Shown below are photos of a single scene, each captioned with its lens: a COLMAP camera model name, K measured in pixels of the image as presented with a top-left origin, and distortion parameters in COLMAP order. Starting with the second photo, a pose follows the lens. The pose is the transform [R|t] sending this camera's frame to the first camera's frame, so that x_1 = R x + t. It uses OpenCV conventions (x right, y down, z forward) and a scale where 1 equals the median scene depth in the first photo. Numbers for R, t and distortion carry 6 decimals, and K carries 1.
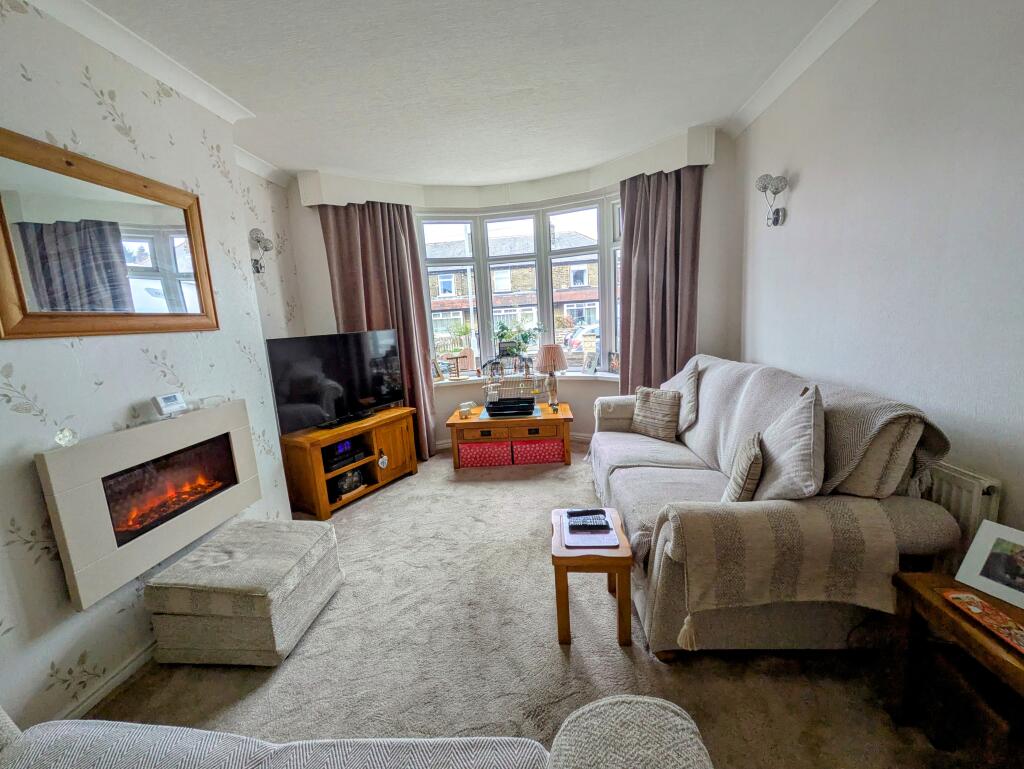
lens RADIAL K [[406.1, 0, 507.0], [0, 406.1, 381.5], [0, 0, 1]] dist [-0.001254, -0.000636]
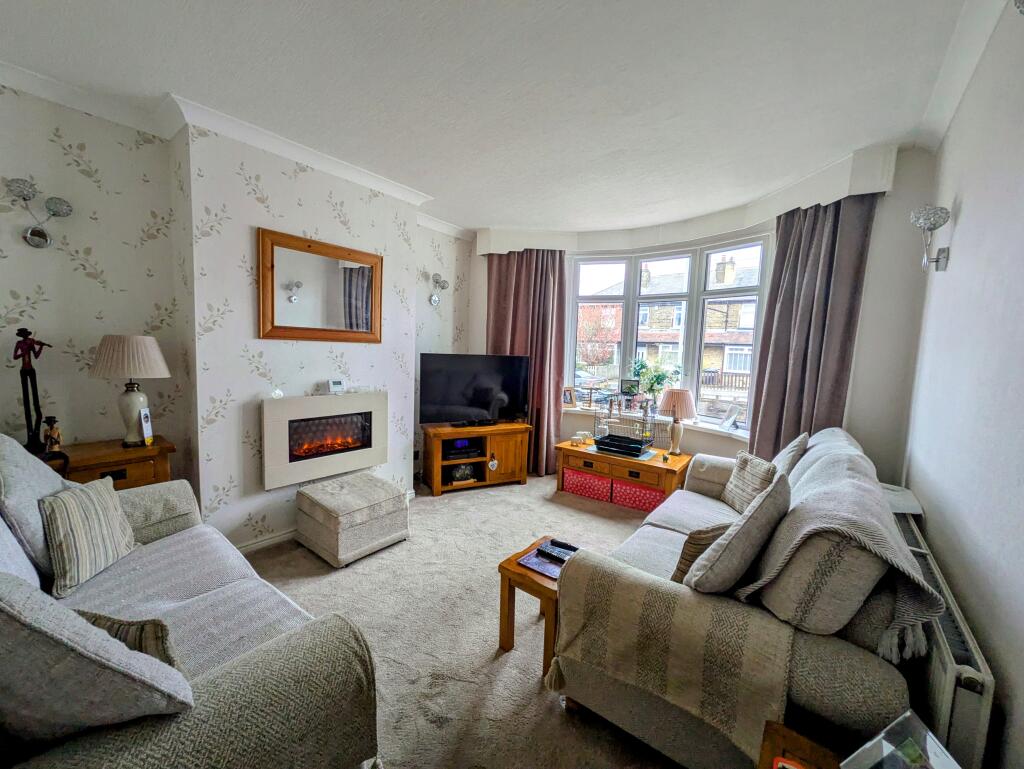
lens RADIAL K [[406.1, 0, 507.0], [0, 406.1, 381.5], [0, 0, 1]] dist [-0.001254, -0.000636]
pose [[0.833593, 0.138810, -0.534653, 0.343665], [-0.173907, 0.984640, -0.015505, -0.031925], [0.524288, 0.105905, 0.844929, -0.004886]]
